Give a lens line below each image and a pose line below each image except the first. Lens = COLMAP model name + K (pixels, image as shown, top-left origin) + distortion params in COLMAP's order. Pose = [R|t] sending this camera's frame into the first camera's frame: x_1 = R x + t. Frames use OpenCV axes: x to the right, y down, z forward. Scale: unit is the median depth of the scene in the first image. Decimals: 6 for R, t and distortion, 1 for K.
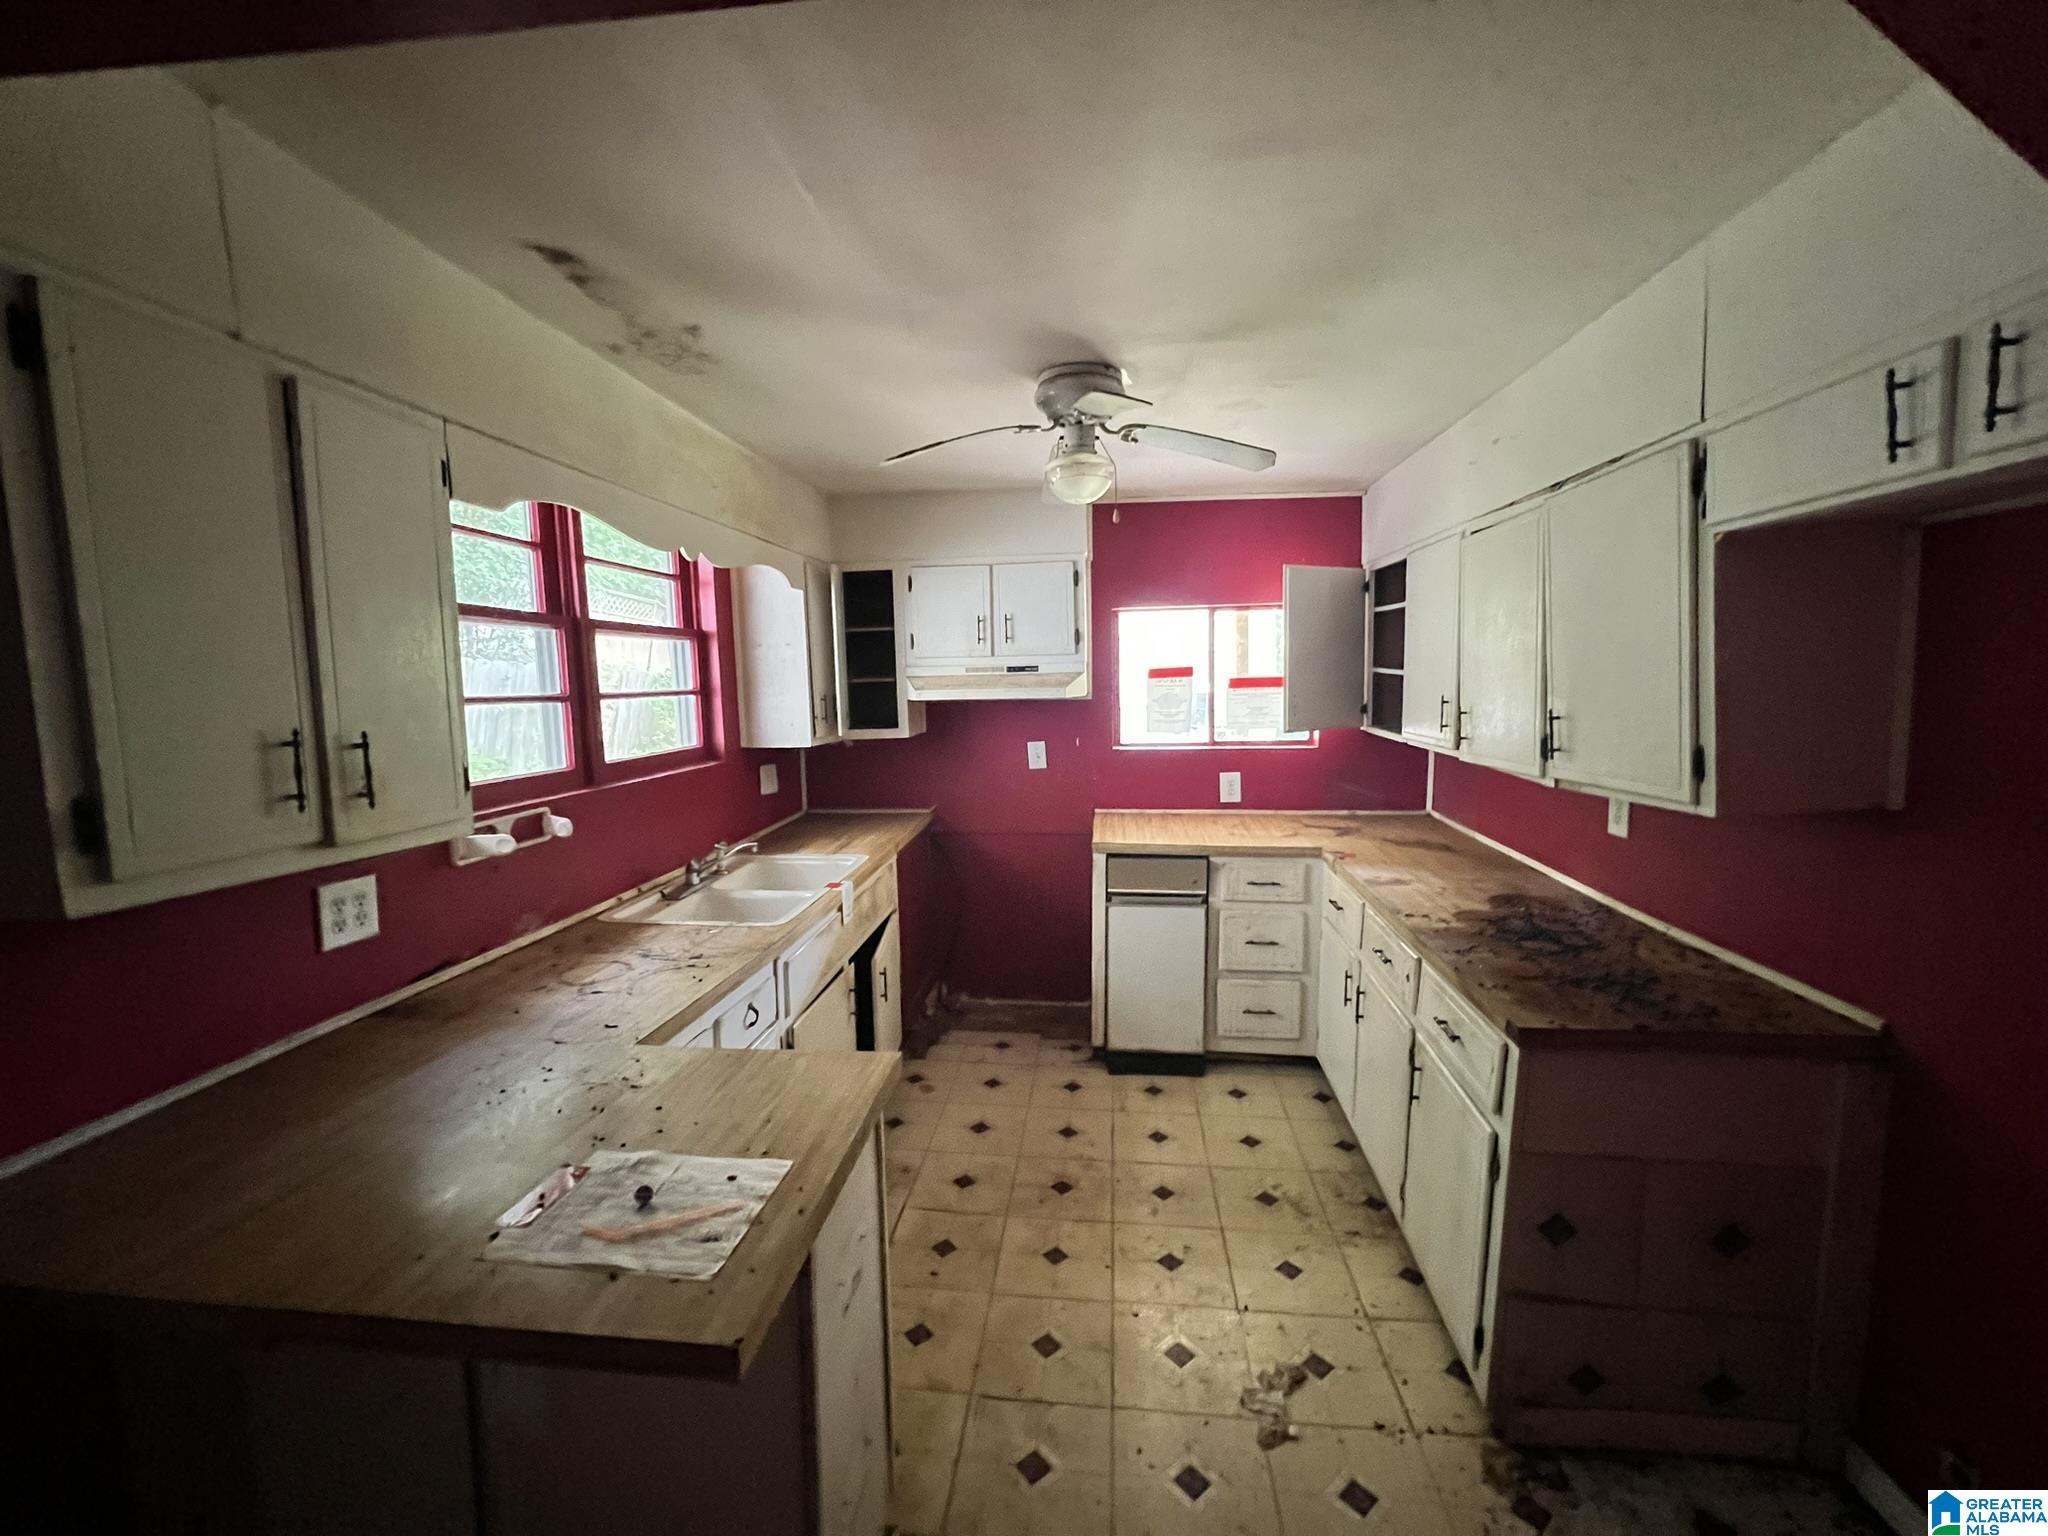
lens RADIAL K [[821.1, 0, 1018.5], [0, 821.1, 761.8], [0, 0, 1]] dist [-0.000443, -0.000091]
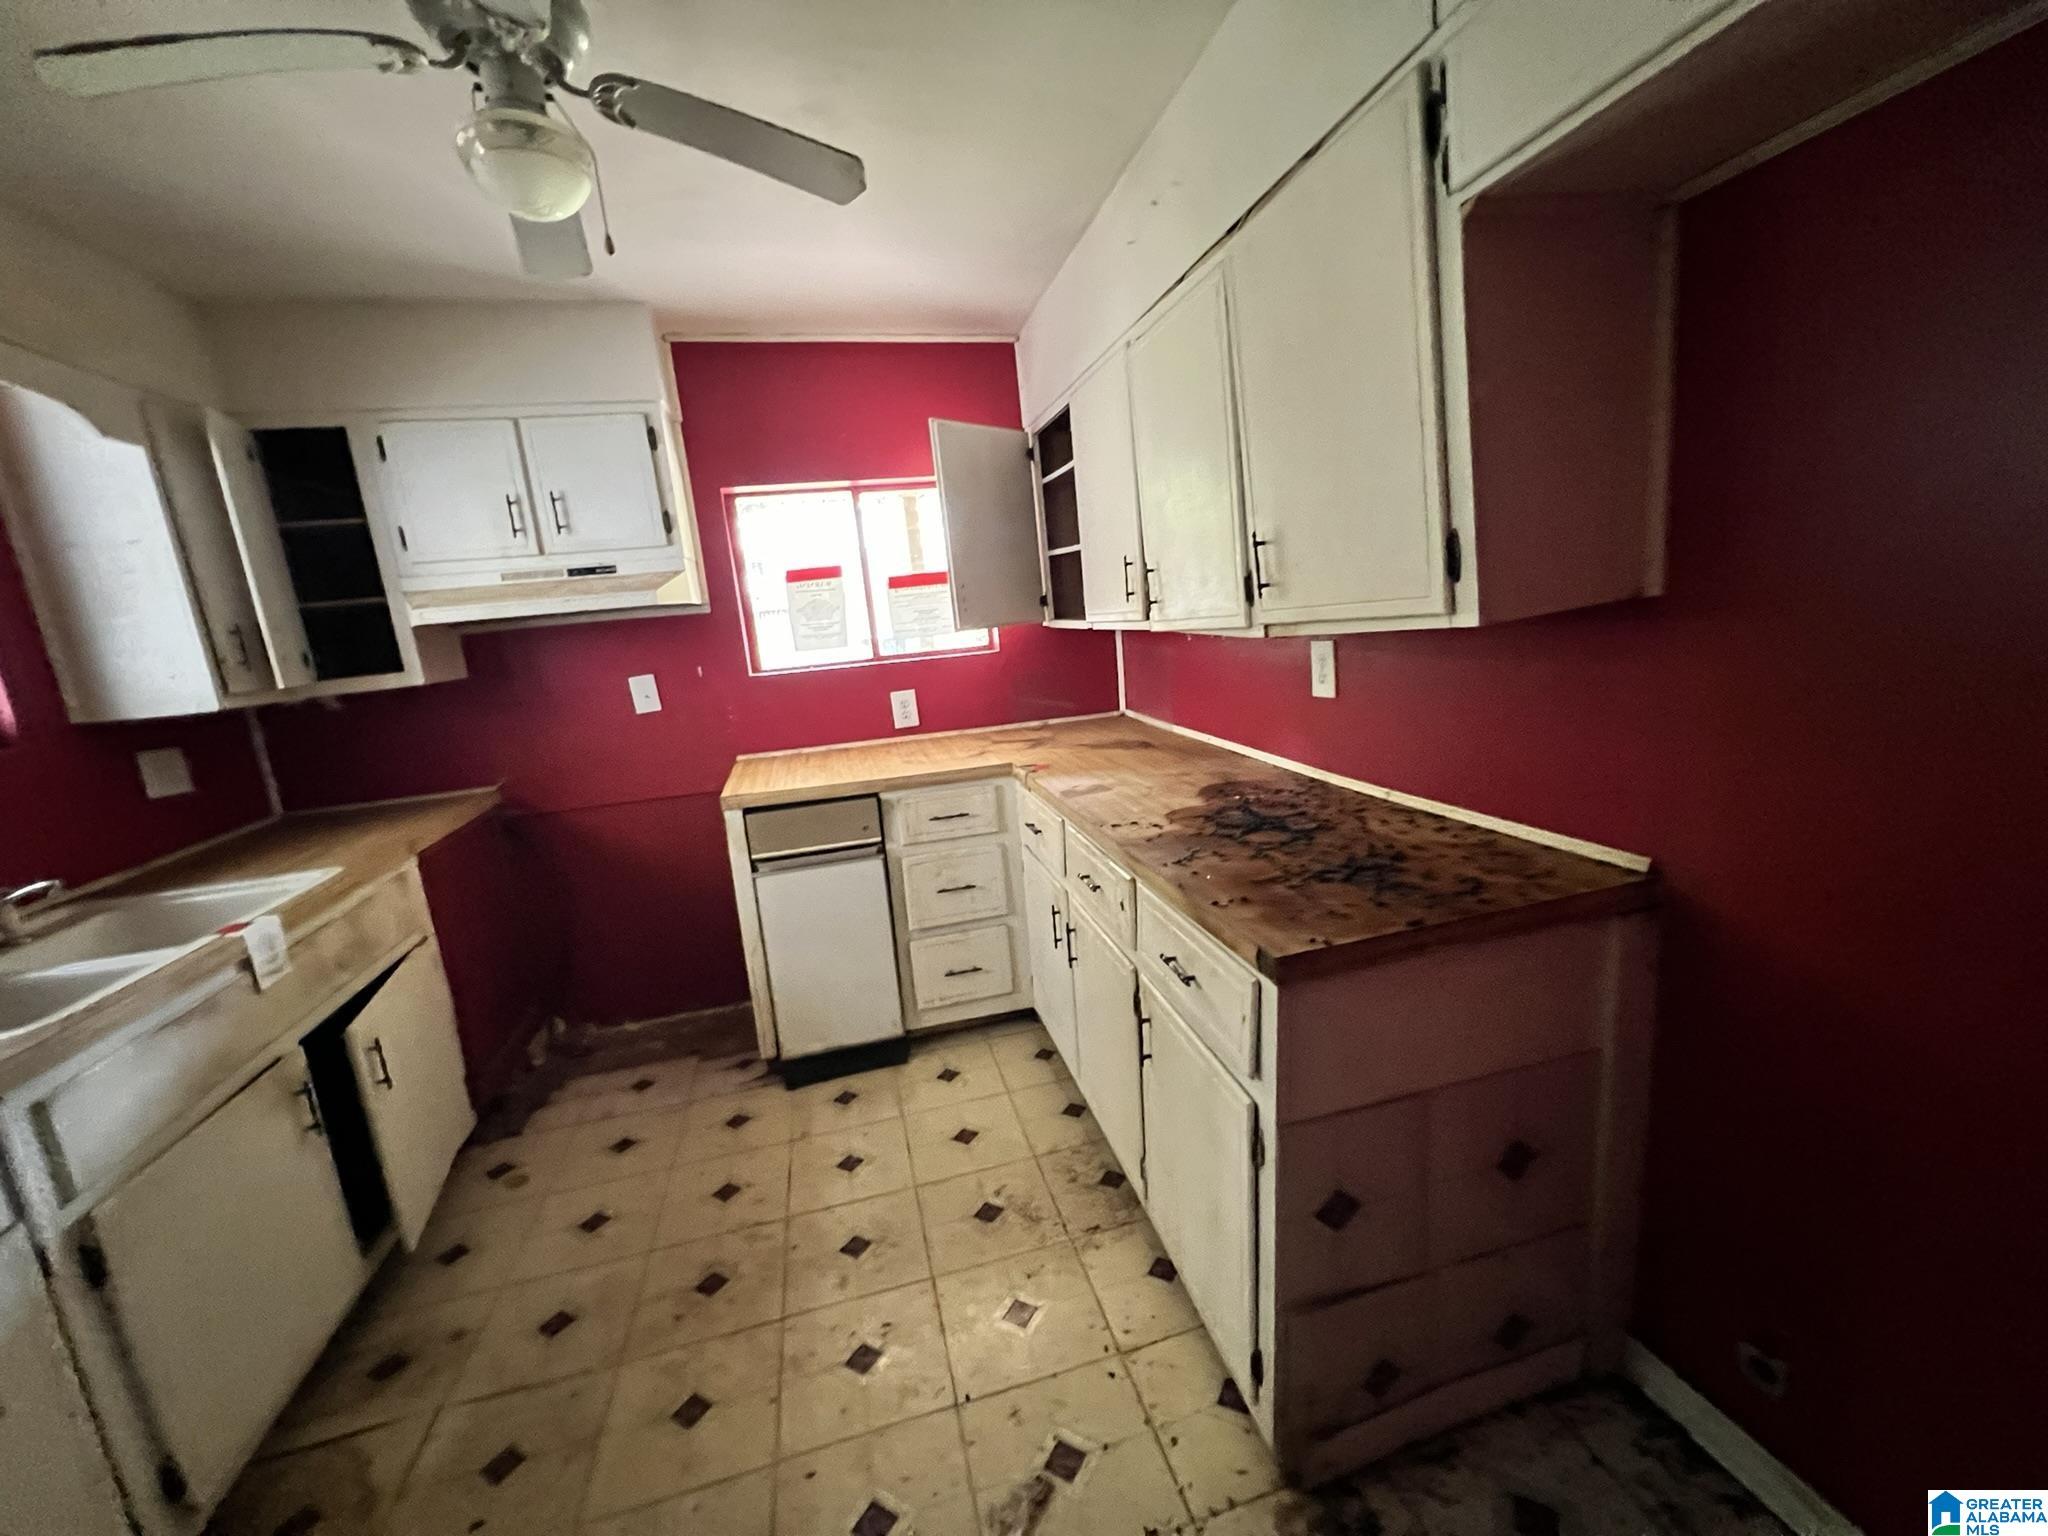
lens RADIAL K [[821.1, 0, 1029.1], [0, 821.1, 775.5], [0, 0, 1]] dist [-0.000443, -0.000091]
pose [[0.930685, -0.134002, 0.340395, 0.130106], [0.109577, 0.989887, 0.090088, 0.055906], [-0.349024, -0.046544, 0.935957, 0.278871]]
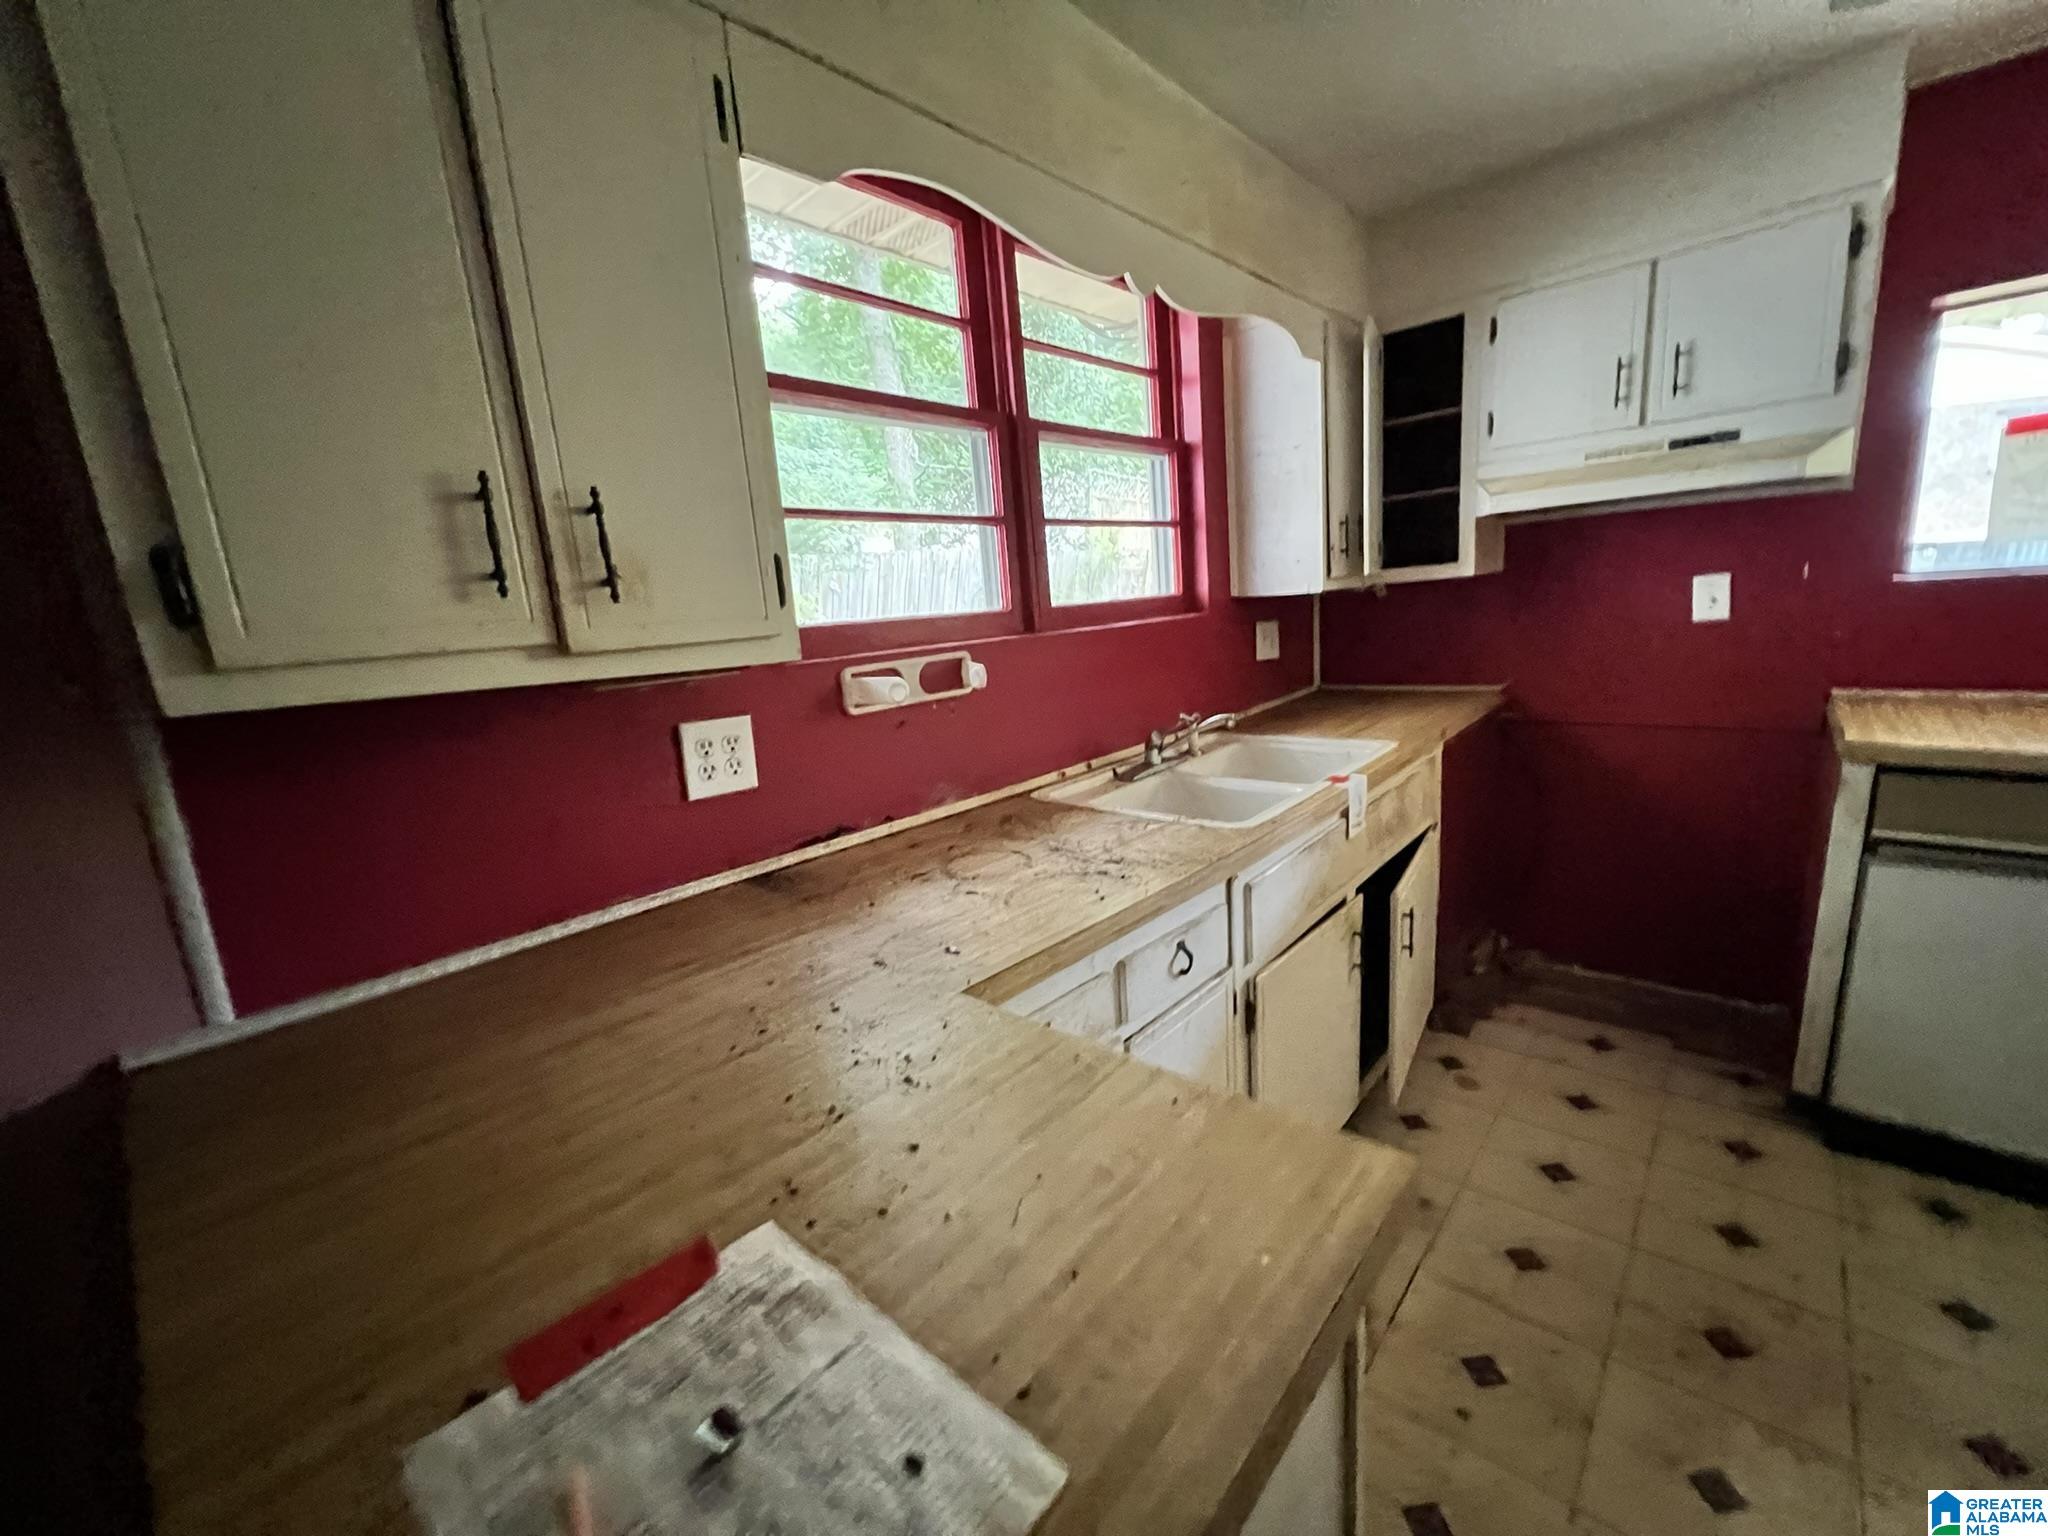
lens RADIAL K [[821.1, 0, 1031.3], [0, 821.1, 776.1], [0, 0, 1]] dist [-0.000443, -0.000091]
pose [[0.816343, 0.077918, -0.572287, -0.046266], [0.003041, 0.990265, 0.139165, 0.056204], [0.577559, -0.115346, 0.808159, 0.328955]]
